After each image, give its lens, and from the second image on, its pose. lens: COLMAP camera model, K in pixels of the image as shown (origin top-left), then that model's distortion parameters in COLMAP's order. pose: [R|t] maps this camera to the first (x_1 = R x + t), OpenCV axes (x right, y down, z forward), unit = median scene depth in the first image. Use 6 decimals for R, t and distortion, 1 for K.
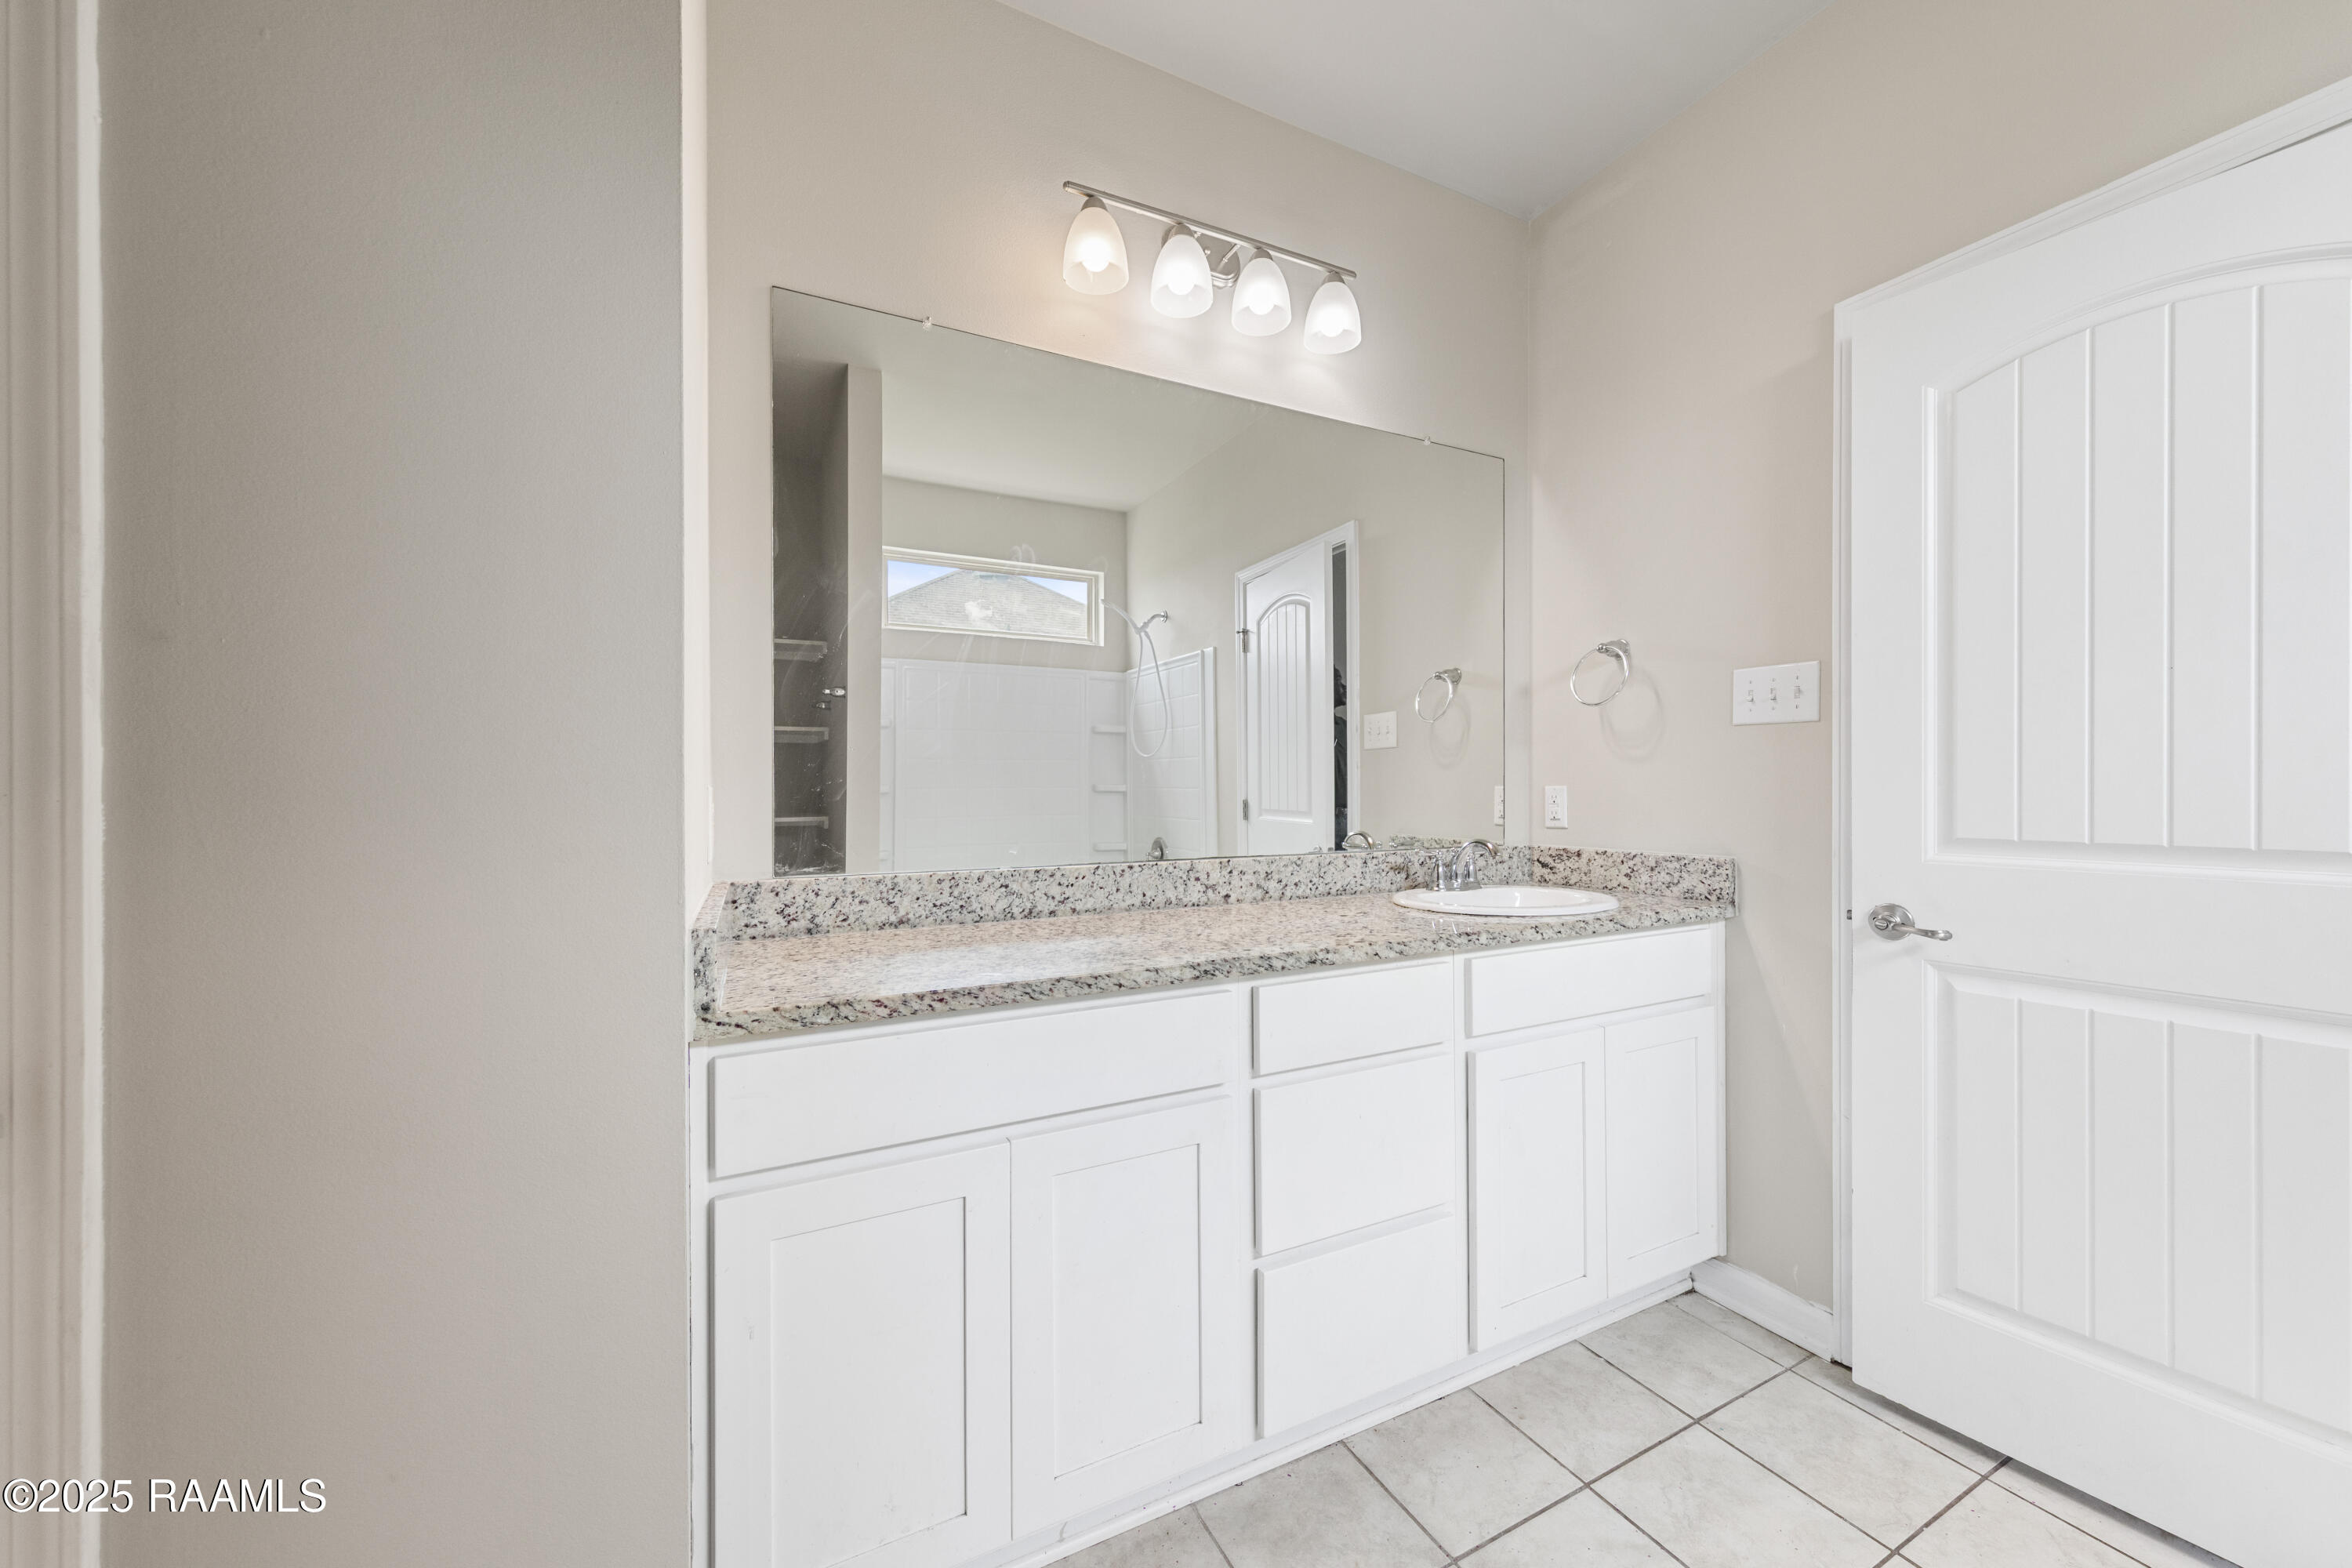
lens RADIAL K [[854.1, 0, 1188.3], [0, 854.1, 788.2], [0, 0, 1]] dist [0.008028, -0.001329]
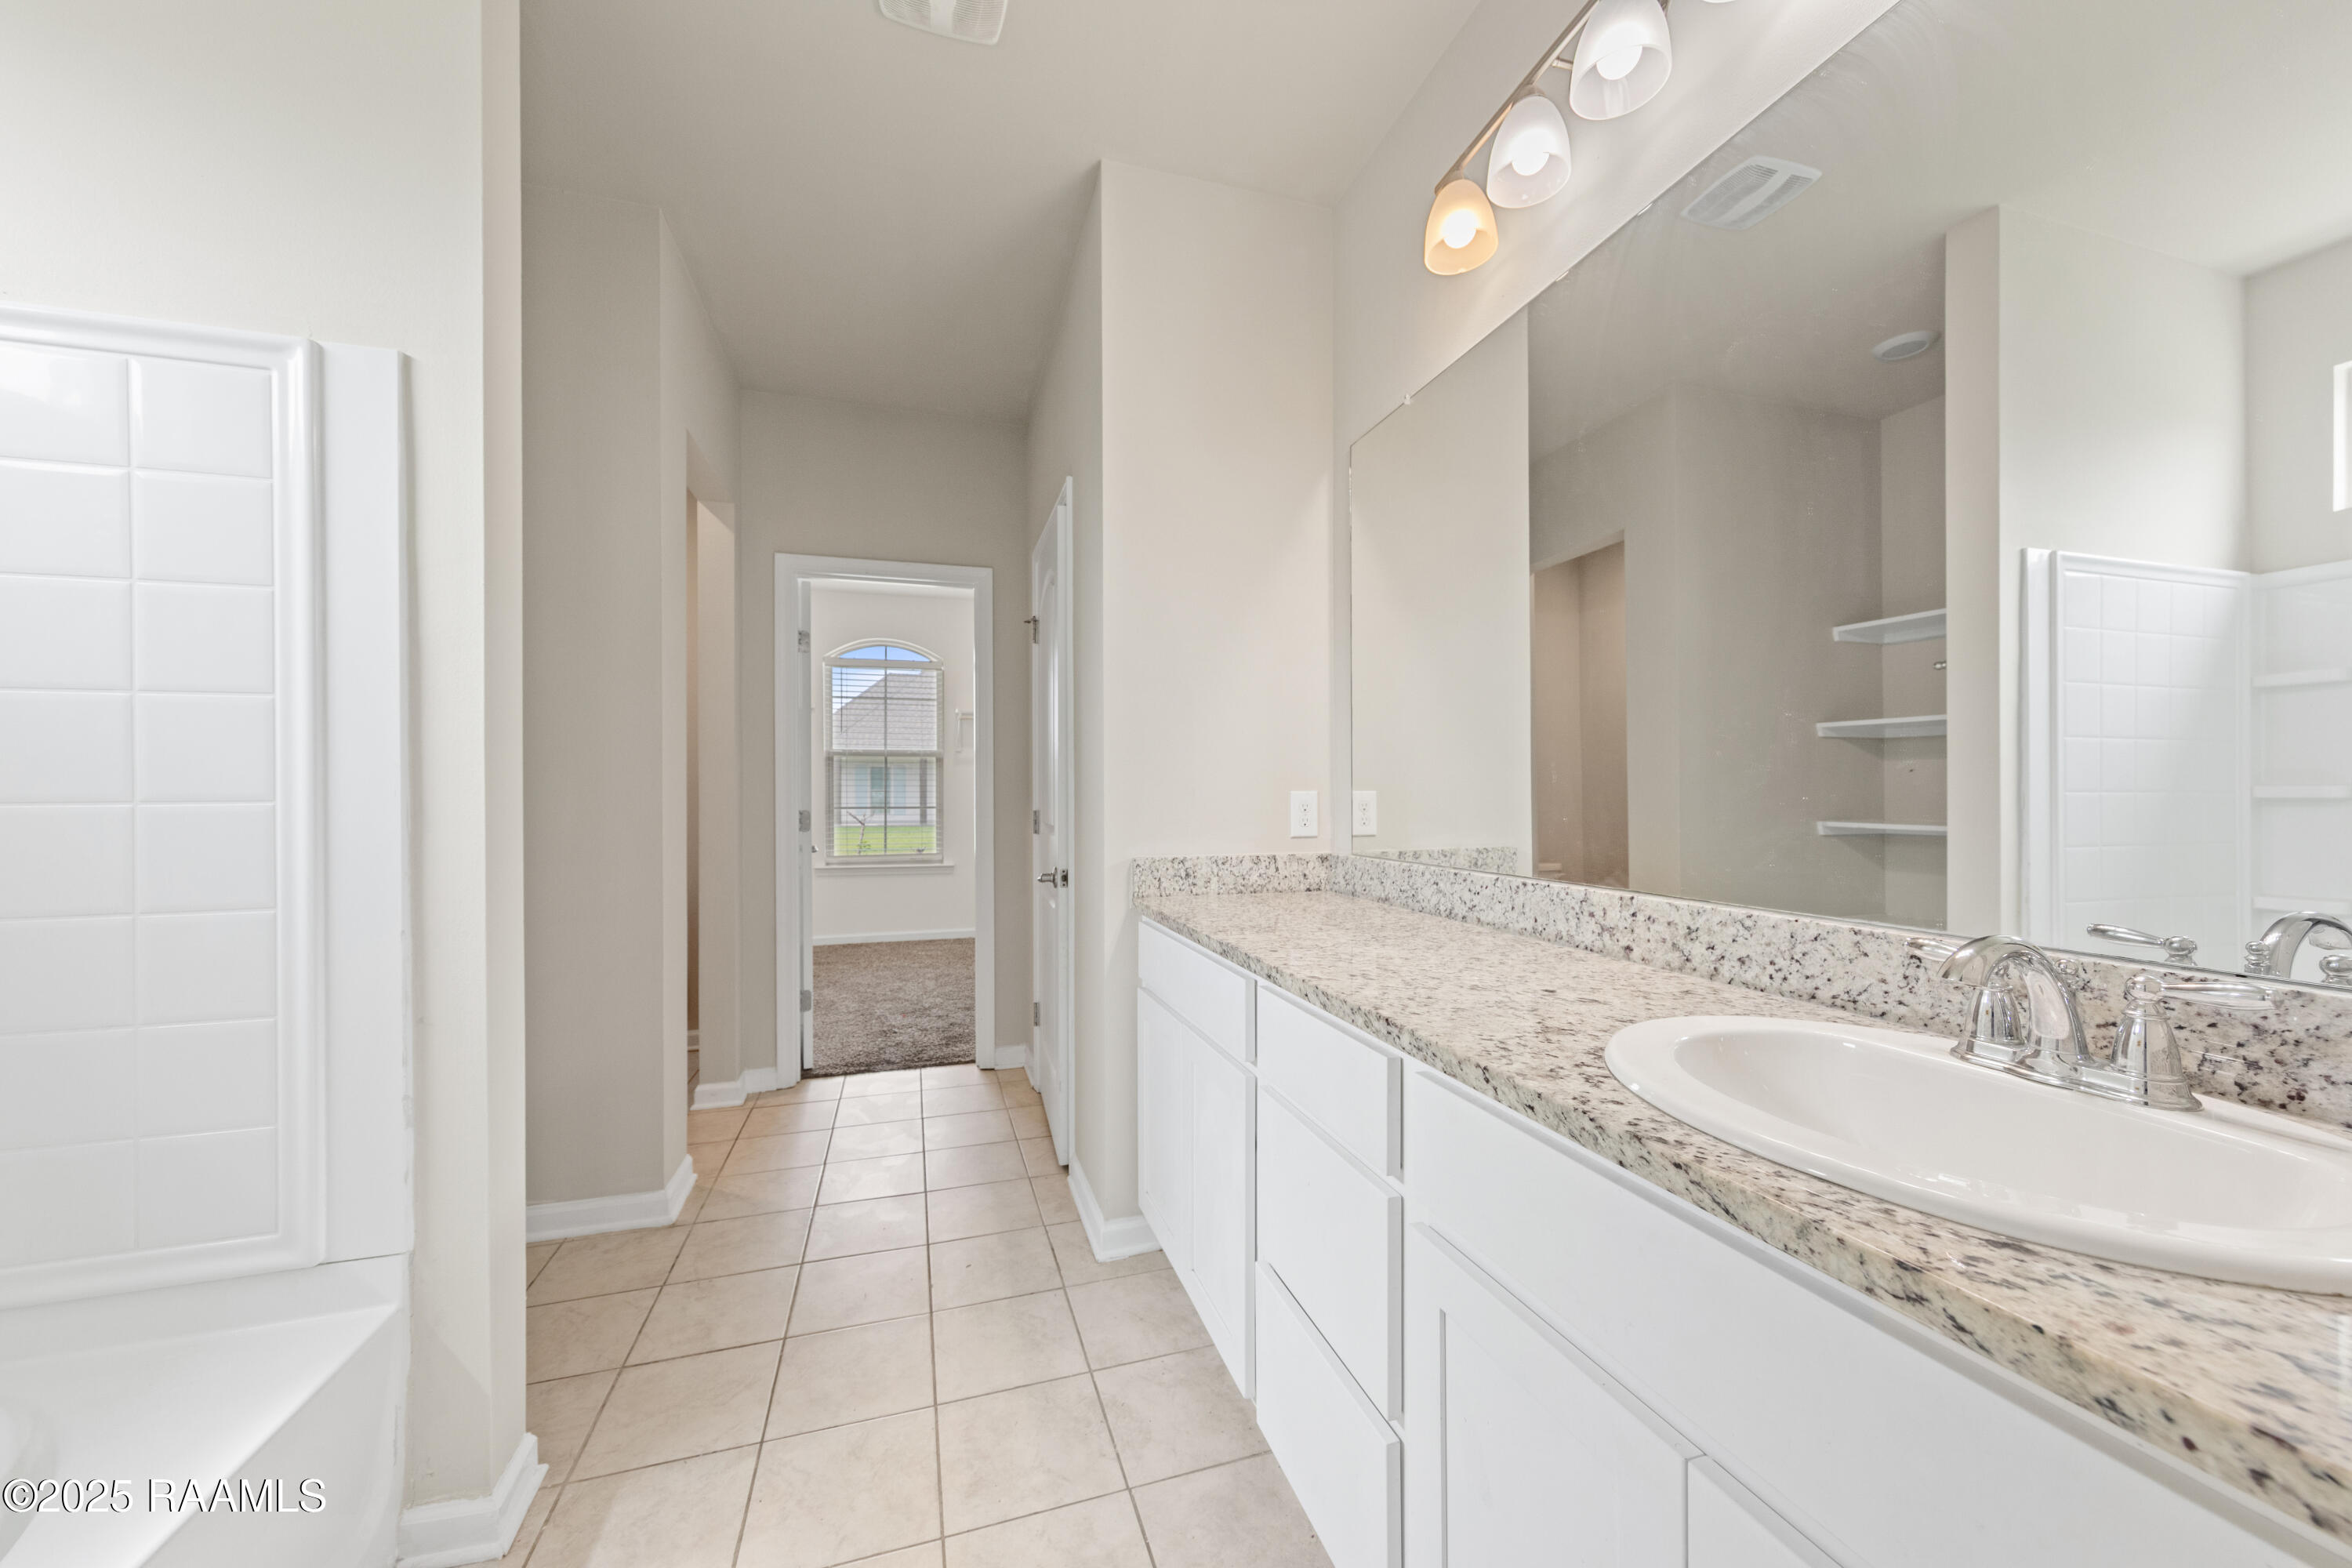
lens RADIAL K [[854.1, 0, 1189.0], [0, 854.1, 788.8], [0, 0, 1]] dist [0.008028, -0.001329]
pose [[-0.170858, -0.002750, -0.985292, 0.803960], [0.007229, 0.999966, -0.004045, -0.002027], [0.985269, -0.007814, -0.170832, 0.788594]]
